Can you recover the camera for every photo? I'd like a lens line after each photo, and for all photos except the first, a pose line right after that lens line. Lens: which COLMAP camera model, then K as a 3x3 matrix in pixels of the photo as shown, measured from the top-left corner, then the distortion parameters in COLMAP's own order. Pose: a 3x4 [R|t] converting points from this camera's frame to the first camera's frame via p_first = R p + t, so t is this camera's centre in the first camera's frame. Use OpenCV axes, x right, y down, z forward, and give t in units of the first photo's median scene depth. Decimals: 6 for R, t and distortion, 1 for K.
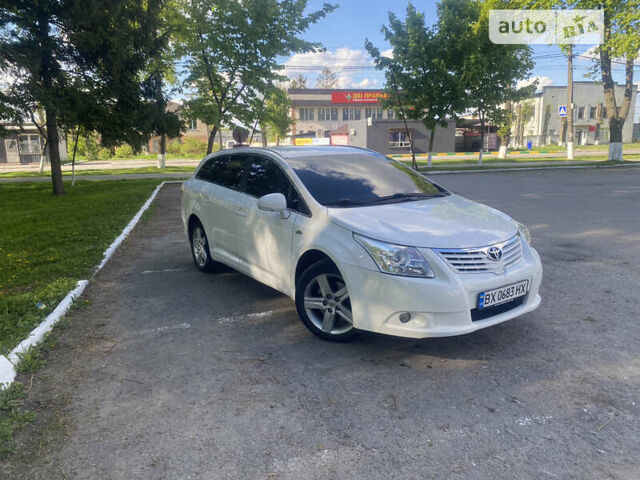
lens RADIAL K [[484.2, 0, 320.0], [0, 484.2, 240.0], [0, 0, 1]] dist [0.039004, -0.043475]
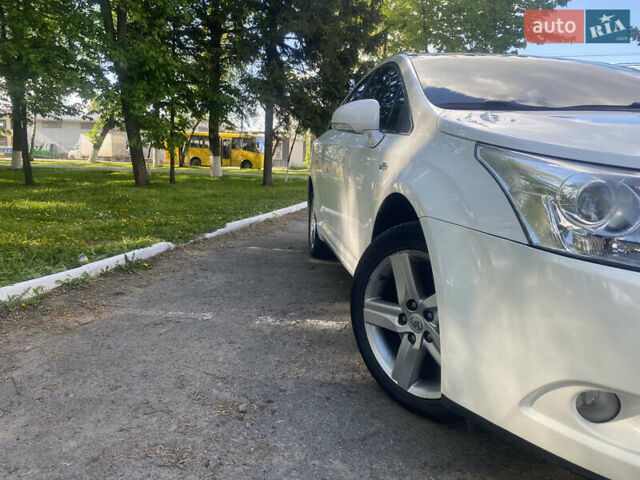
lens RADIAL K [[484.2, 0, 320.0], [0, 484.2, 240.0], [0, 0, 1]] dist [0.039004, -0.043475]
pose [[0.898788, 0.124546, -0.420319, 0.073104], [-0.140648, 0.990032, -0.007397, 0.044676], [0.415209, 0.065765, 0.907346, 0.344623]]
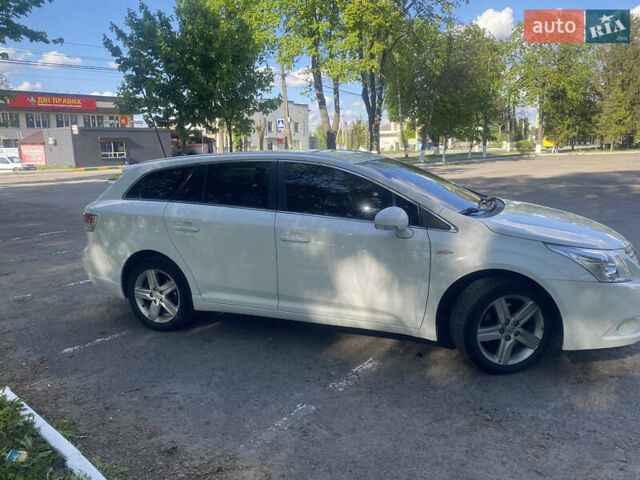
lens RADIAL K [[484.2, 0, 320.0], [0, 484.2, 240.0], [0, 0, 1]] dist [0.039004, -0.043475]
pose [[0.824441, -0.107441, 0.555655, -0.434115], [0.119526, 0.992724, 0.014609, -0.047522], [-0.553182, 0.054371, 0.831284, 0.281622]]
